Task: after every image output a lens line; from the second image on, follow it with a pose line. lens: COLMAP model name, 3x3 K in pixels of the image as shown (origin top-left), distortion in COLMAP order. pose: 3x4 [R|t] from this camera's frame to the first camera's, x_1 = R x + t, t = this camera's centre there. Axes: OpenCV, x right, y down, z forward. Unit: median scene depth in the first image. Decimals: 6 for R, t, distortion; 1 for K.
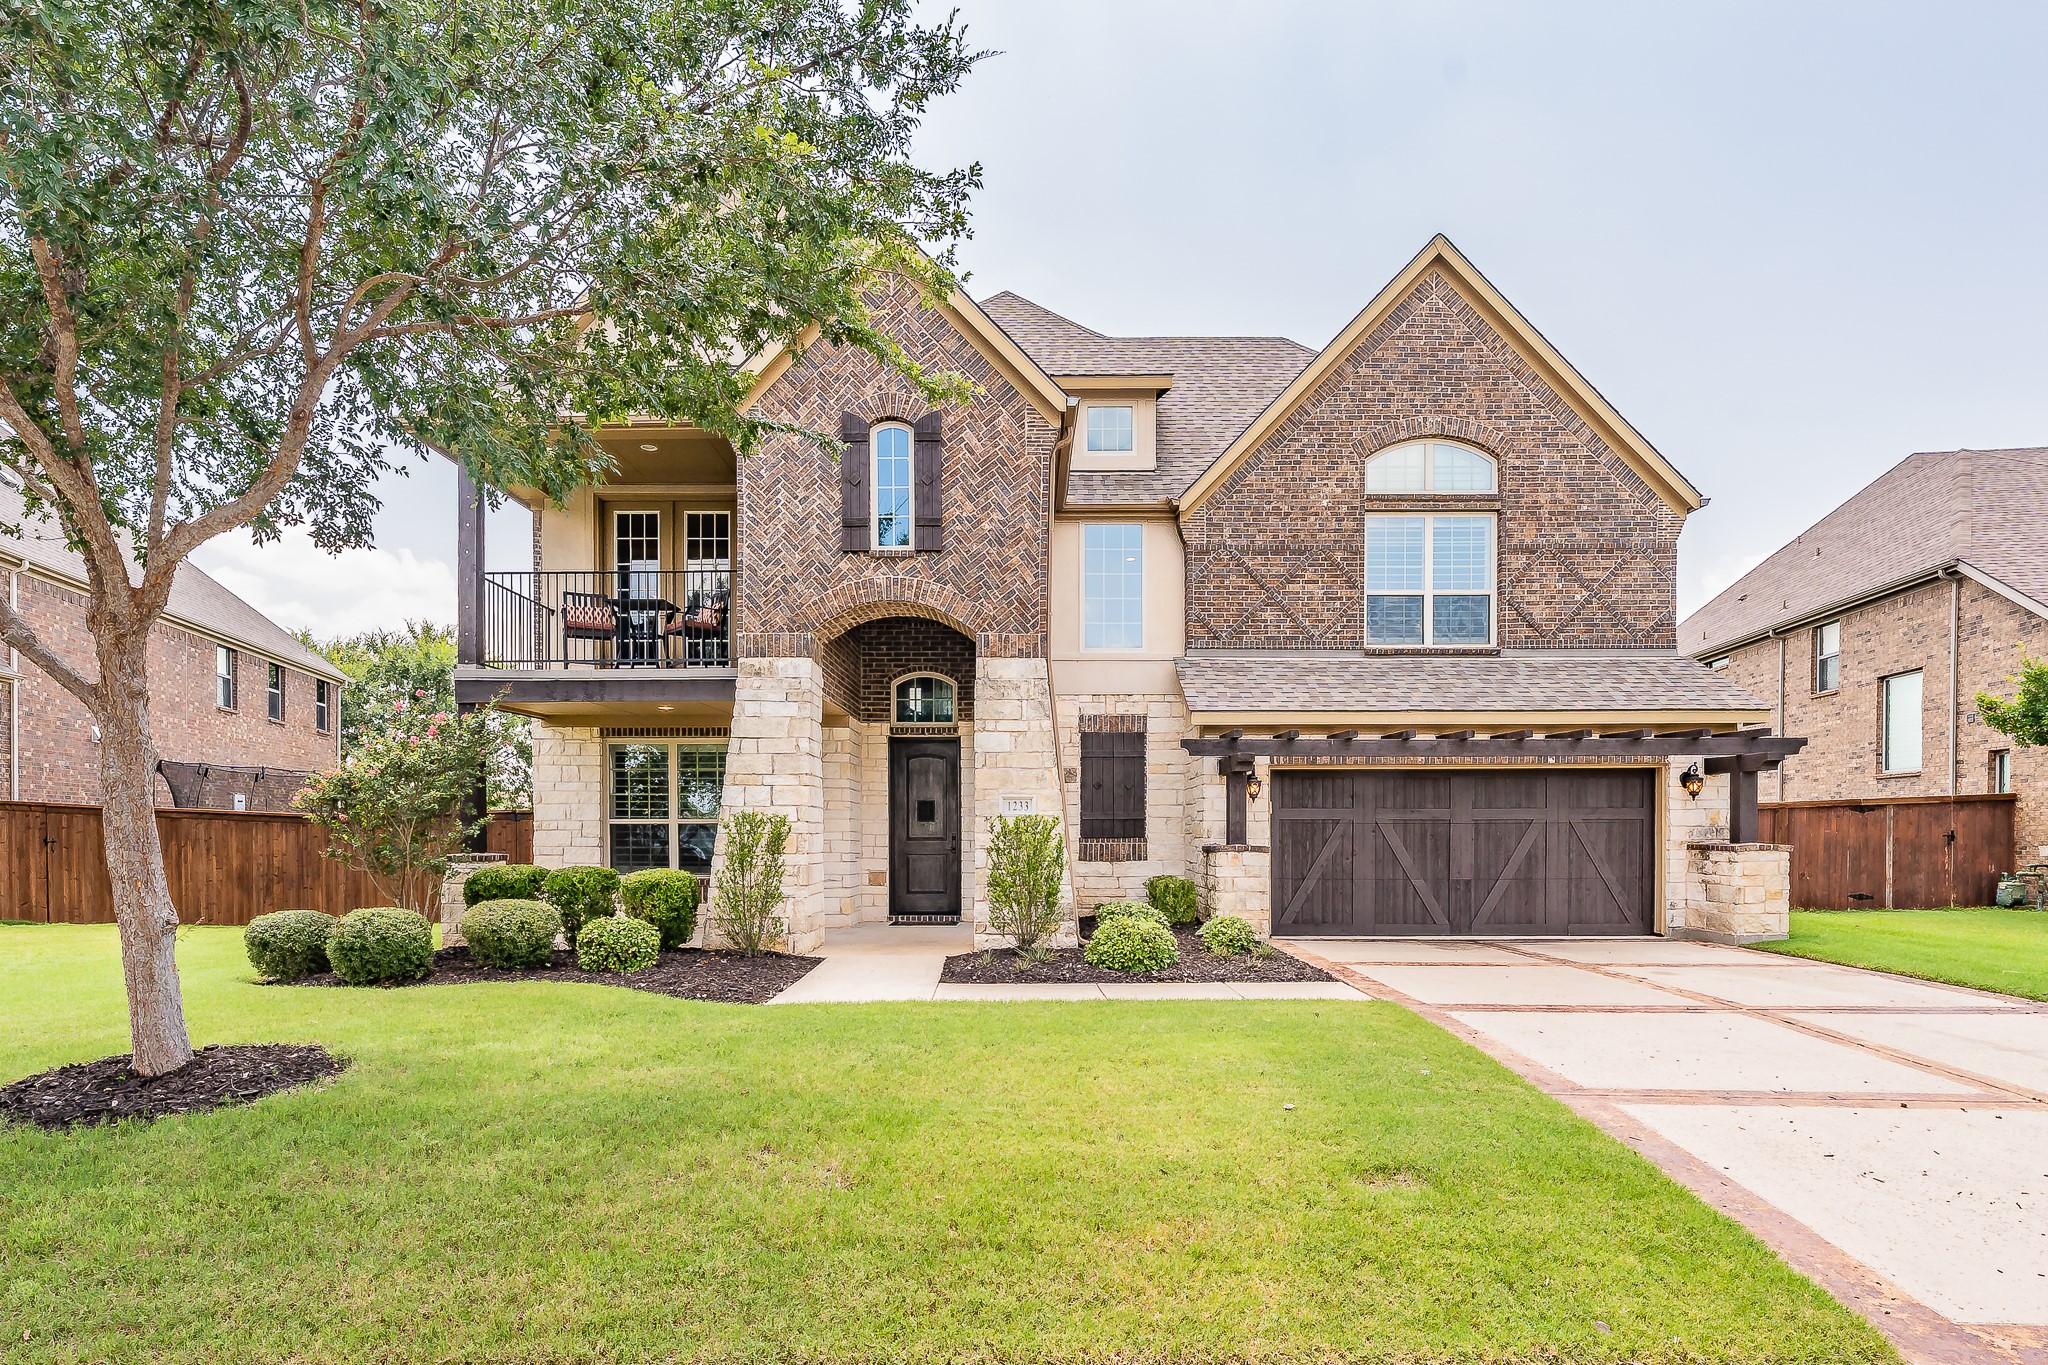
lens RADIAL K [[983.7, 0, 1023.7], [0, 983.7, 851.1], [0, 0, 1]] dist [-0.000874, -0.000173]
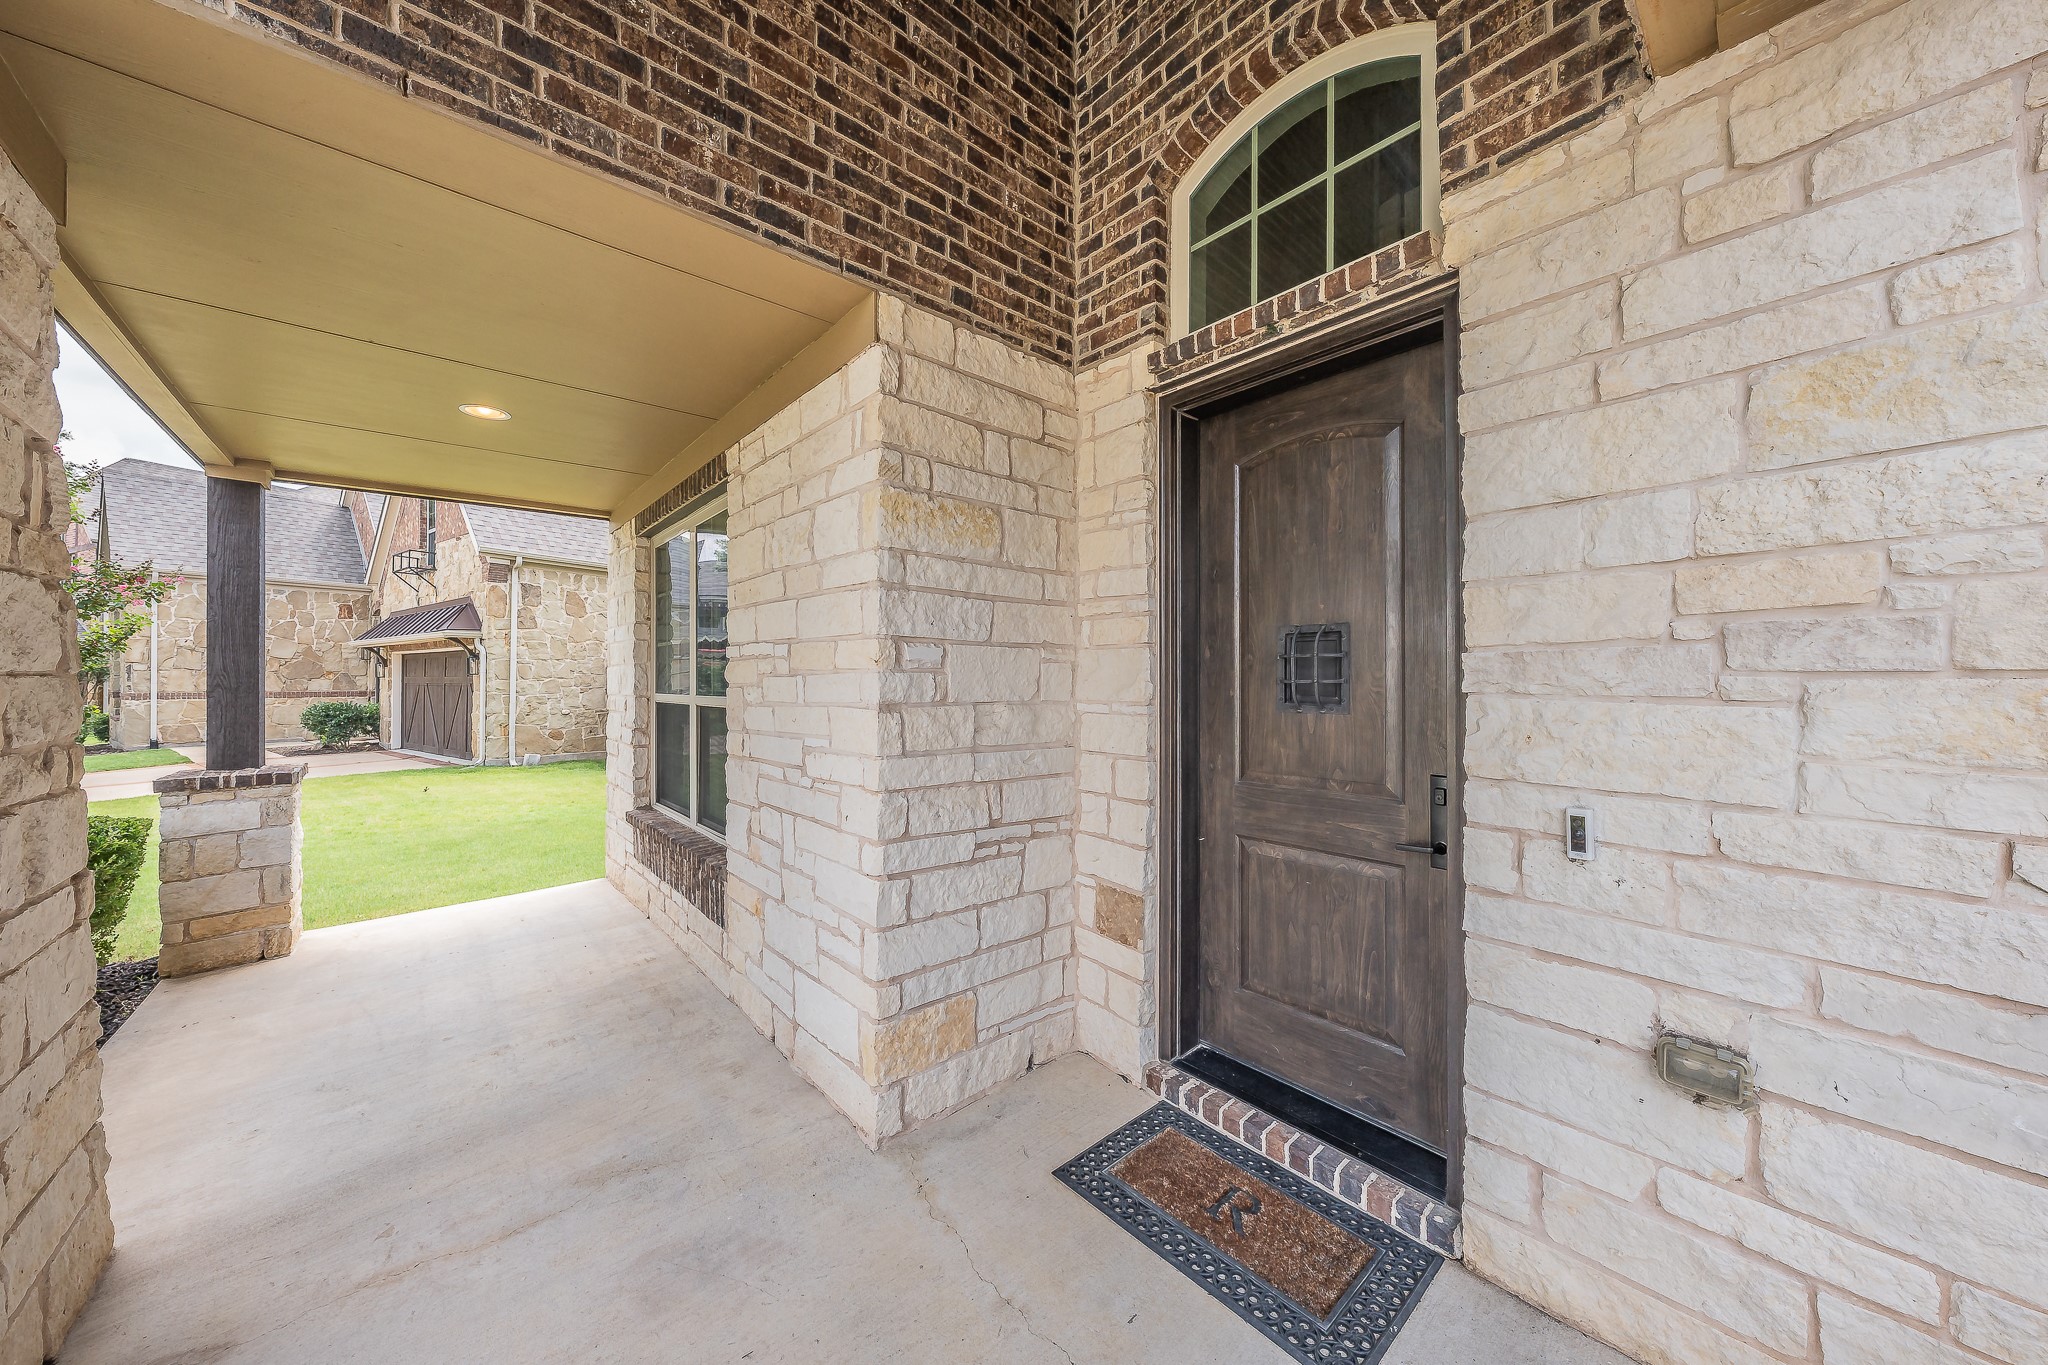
lens RADIAL K [[709.5, 0, 1012.7], [0, 709.5, 669.8], [0, 0, 1]] dist [-0.001097, 0.000007]
pose [[0.662423, -0.011089, -0.749048, -0.020952], [-0.014042, 0.999531, -0.027216, -0.038876], [0.748999, 0.028546, 0.661956, 0.937209]]
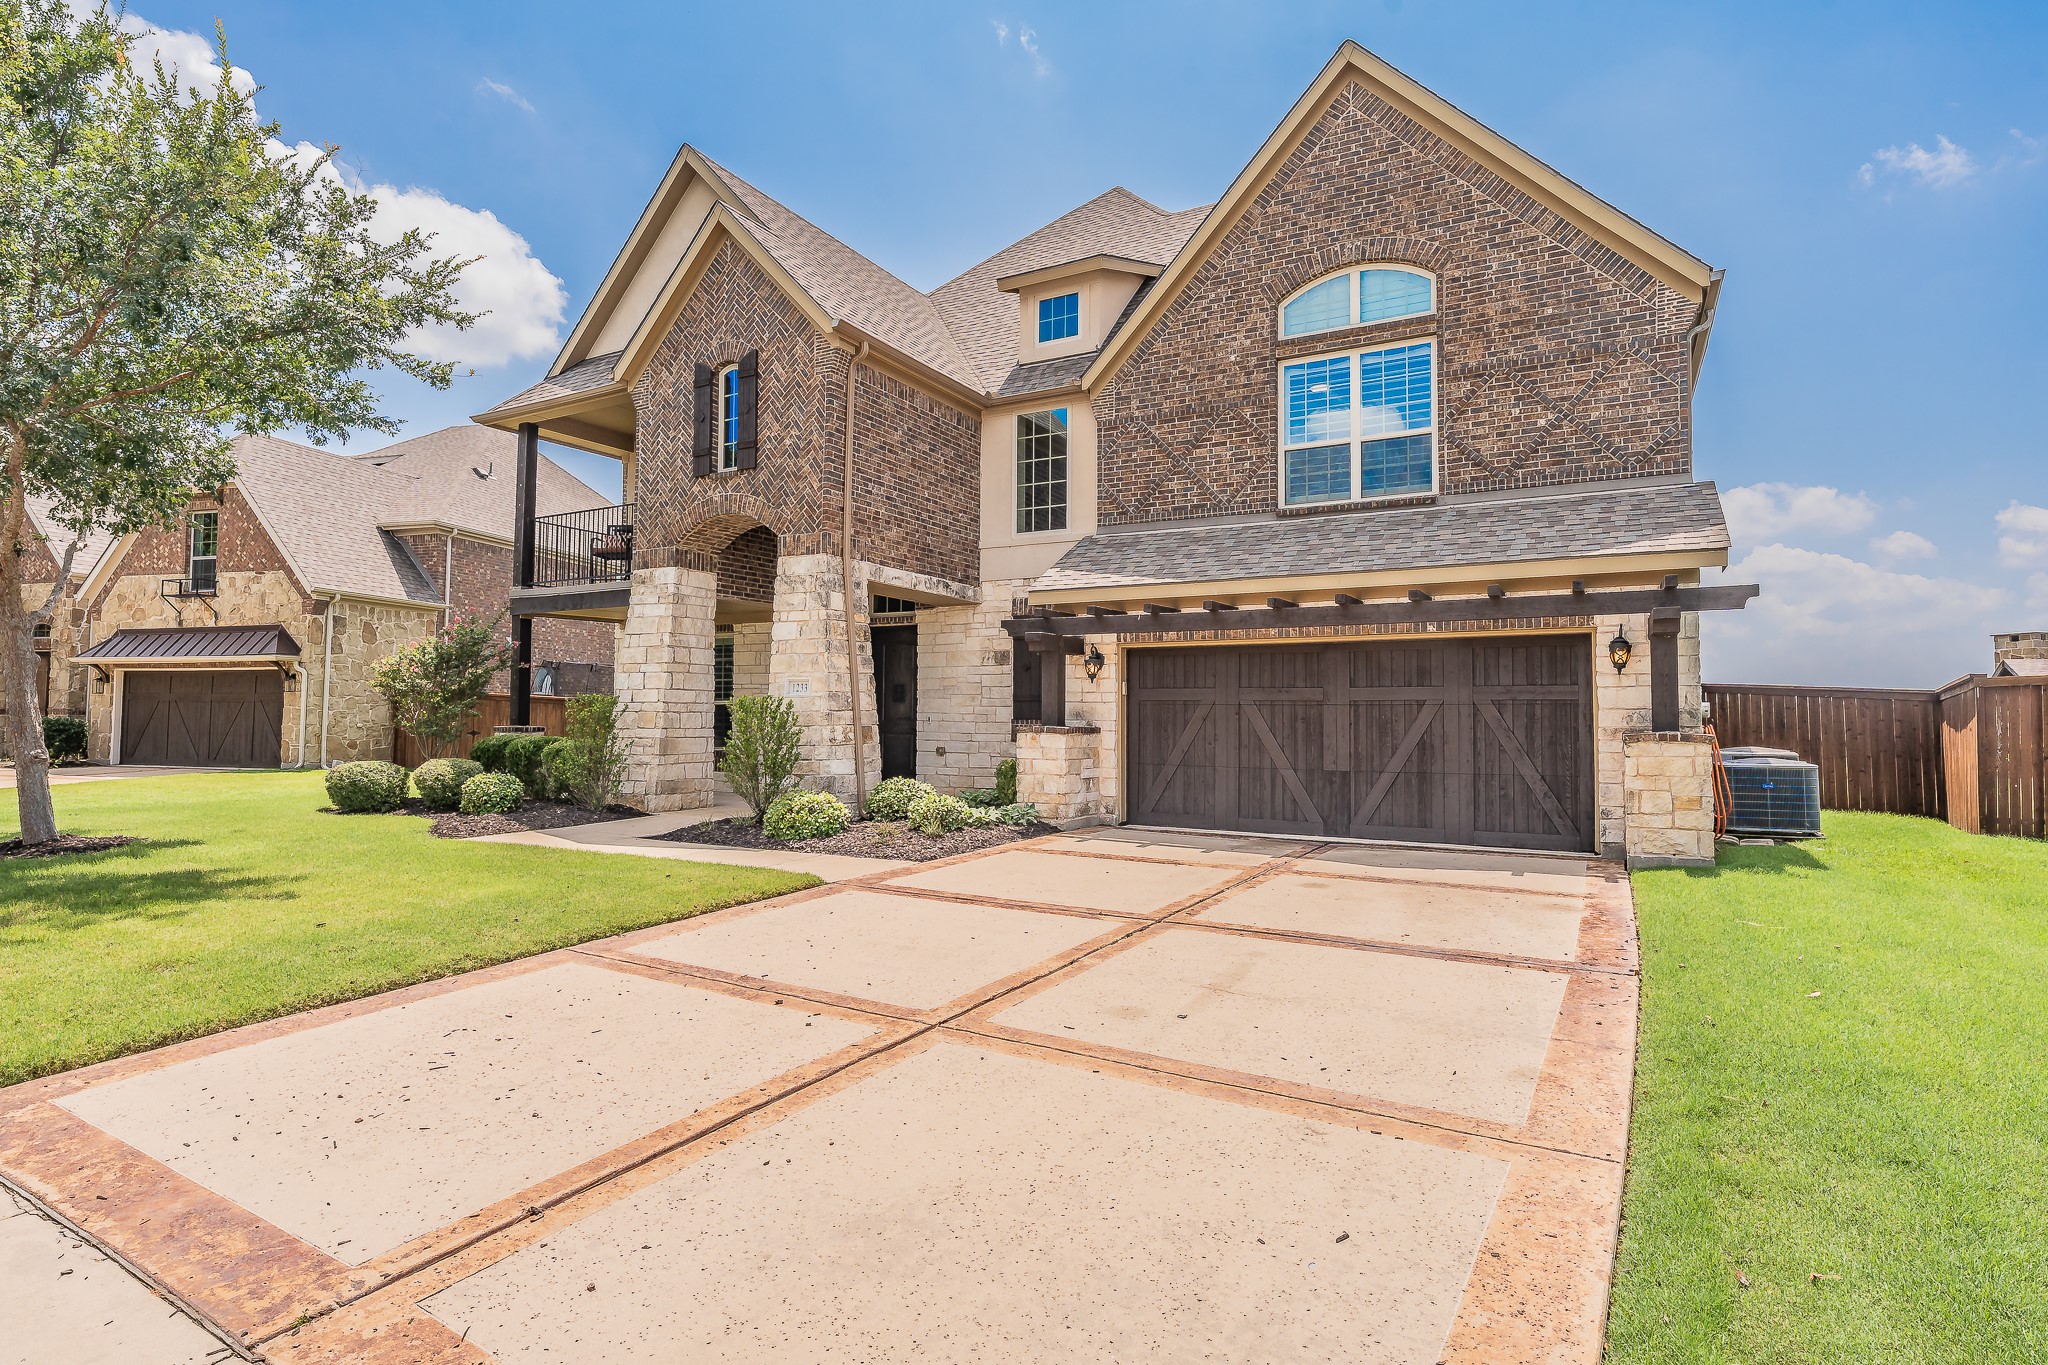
lens RADIAL K [[990.7, 0, 1024.0], [0, 990.7, 682.5], [0, 0, 1]] dist [-0.001446, -0.000028]
pose [[0.882478, -0.009254, -0.470262, 0.607743], [-0.016173, 0.998618, -0.050002, -0.000107], [0.470075, 0.051731, 0.881109, 0.111301]]
